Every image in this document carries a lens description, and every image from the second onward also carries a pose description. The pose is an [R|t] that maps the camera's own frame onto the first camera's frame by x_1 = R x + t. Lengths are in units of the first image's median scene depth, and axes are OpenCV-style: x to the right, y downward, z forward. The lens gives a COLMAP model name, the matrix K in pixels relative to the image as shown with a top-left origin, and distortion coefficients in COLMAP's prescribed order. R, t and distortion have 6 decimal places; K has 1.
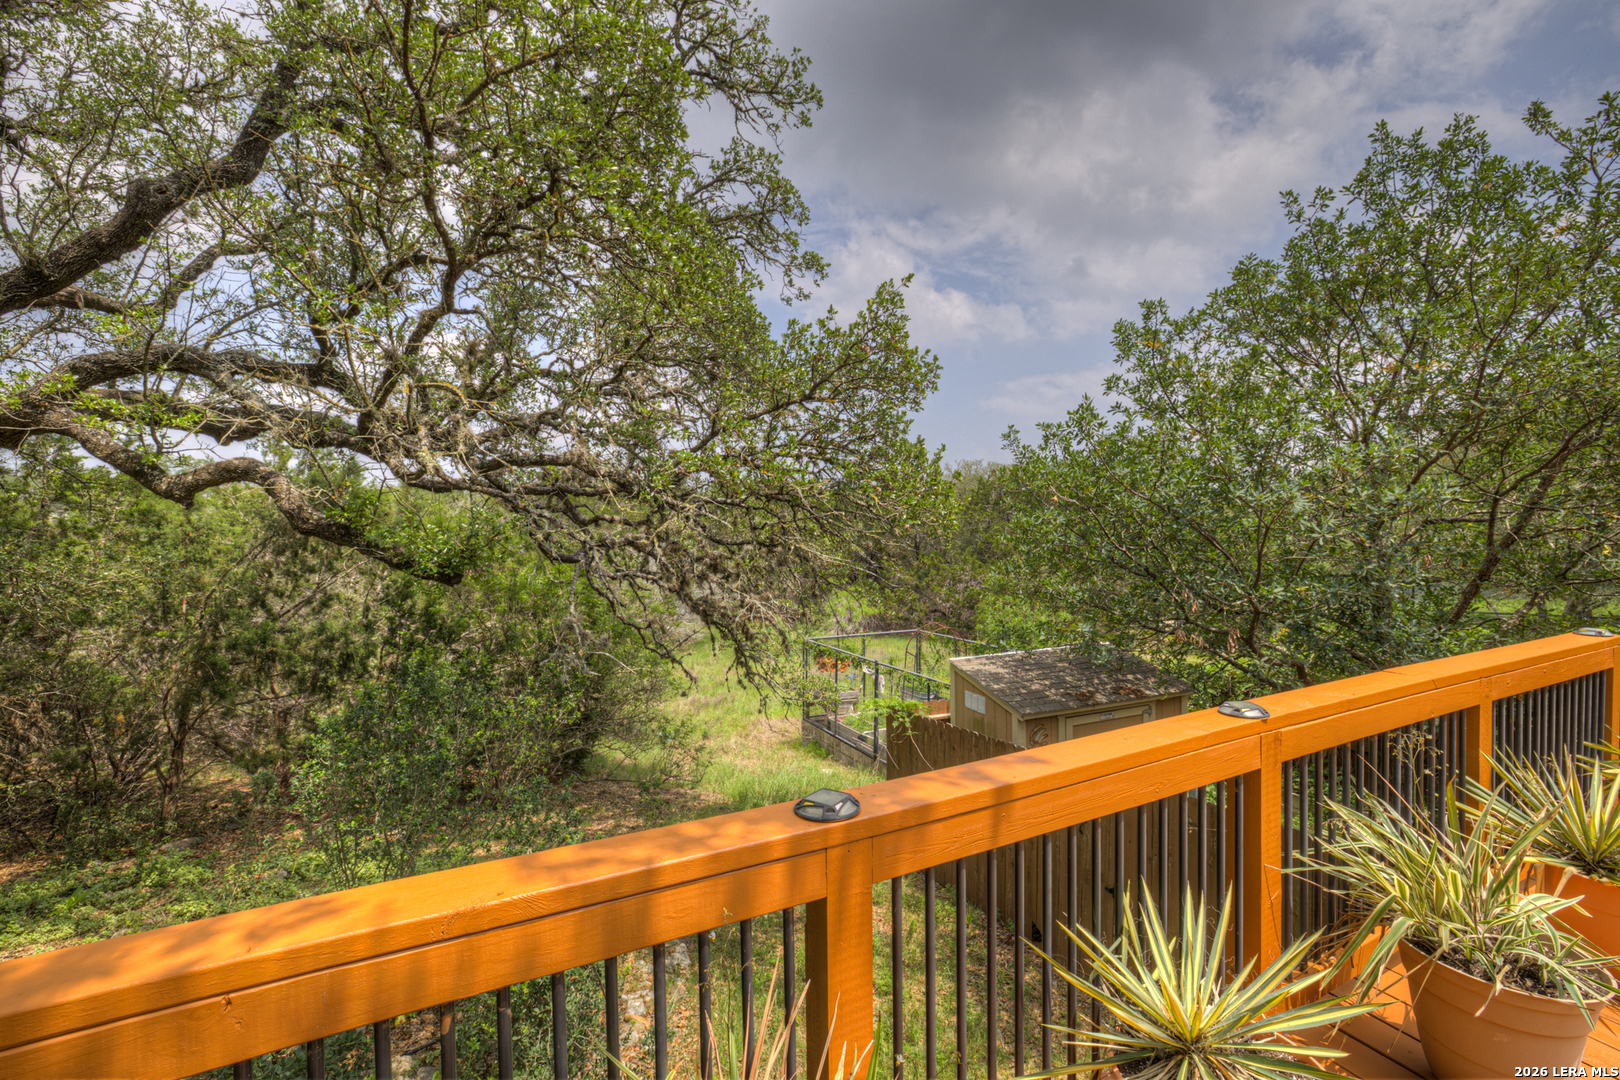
lens RADIAL K [[681.6, 0, 805.5], [0, 681.6, 541.4], [0, 0, 1]] dist [0.001199, -0.000061]
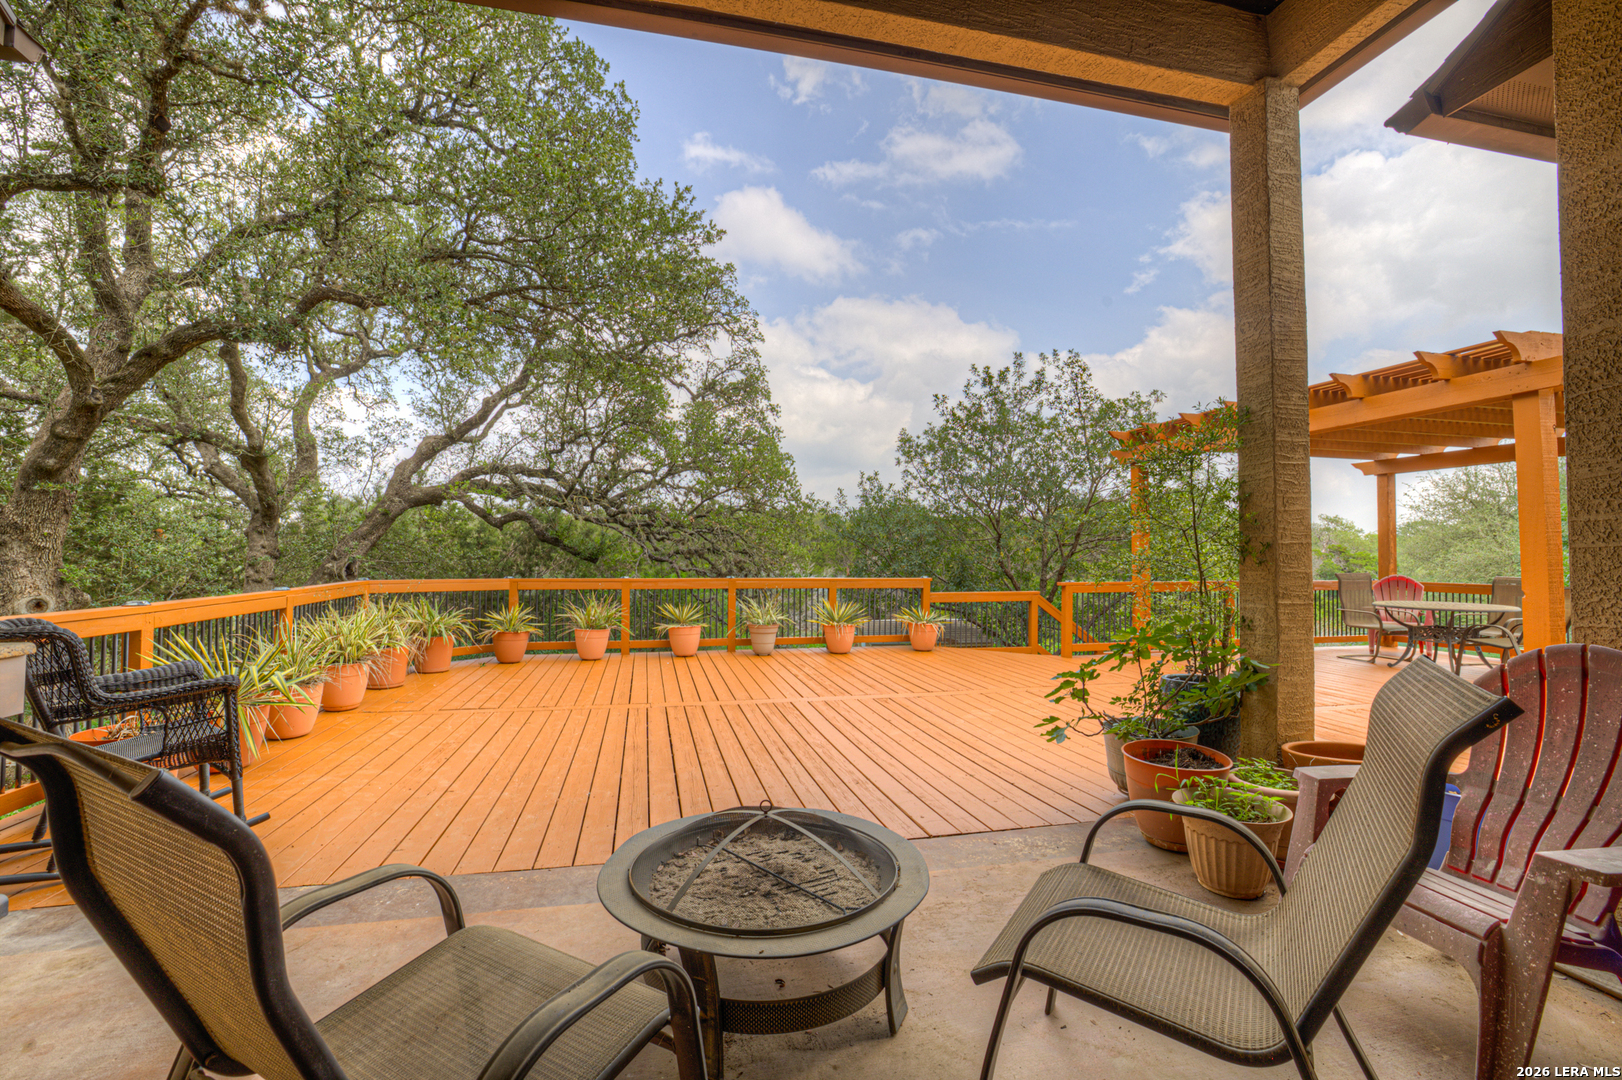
lens RADIAL K [[682.5, 0, 812.3], [0, 682.5, 539.8], [0, 0, 1]] dist [0.001199, -0.000061]
pose [[0.974827, 0.009563, -0.222758, 0.744494], [-0.019457, 0.998917, -0.042263, 0.065596], [0.222113, 0.045533, 0.973957, -1.148146]]
